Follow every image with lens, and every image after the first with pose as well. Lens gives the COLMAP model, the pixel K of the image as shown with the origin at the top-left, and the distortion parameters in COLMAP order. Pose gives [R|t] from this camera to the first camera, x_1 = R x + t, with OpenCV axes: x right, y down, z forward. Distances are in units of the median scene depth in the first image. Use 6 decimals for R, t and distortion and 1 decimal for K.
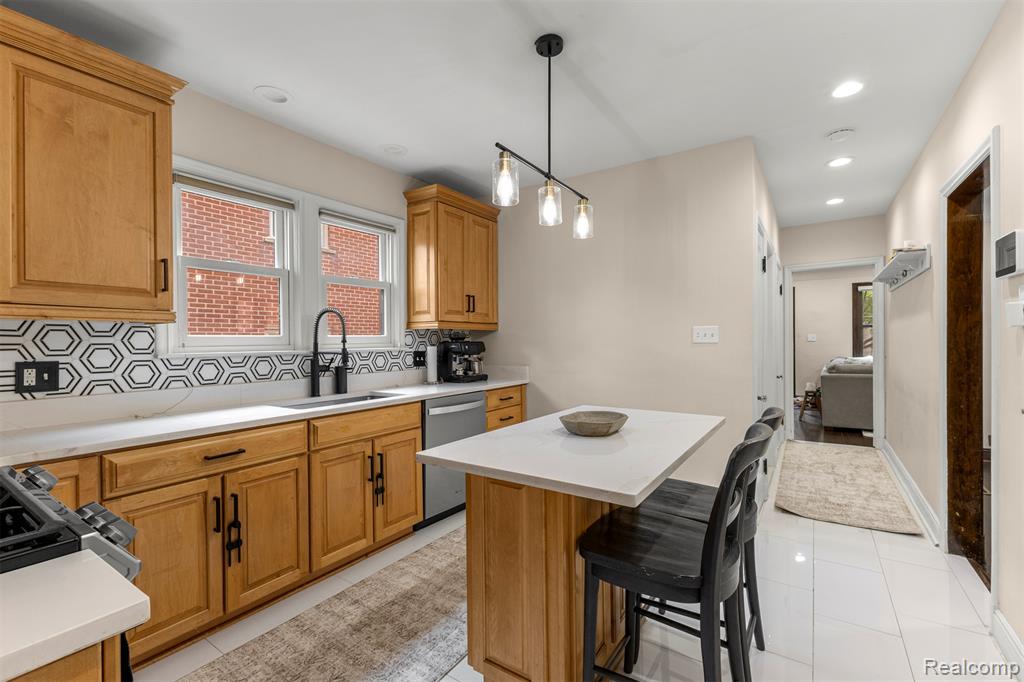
lens RADIAL K [[438.2, 0, 521.2], [0, 438.2, 347.9], [0, 0, 1]] dist [0.006457, -0.000218]
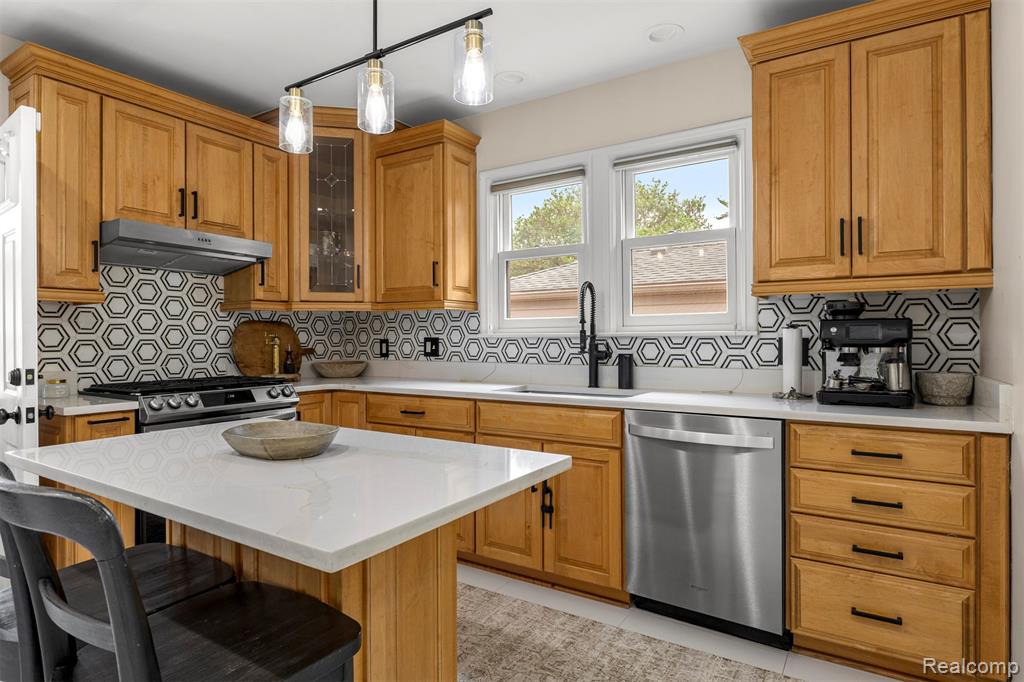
lens RADIAL K [[559.2, 0, 513.2], [0, 559.2, 339.8], [0, 0, 1]] dist [-0.002839, -0.002353]
pose [[0.032668, 0.037274, -0.998771, 0.703673], [0.003145, 0.999296, 0.037396, -0.026616], [0.999461, -0.004363, 0.032528, 0.932486]]
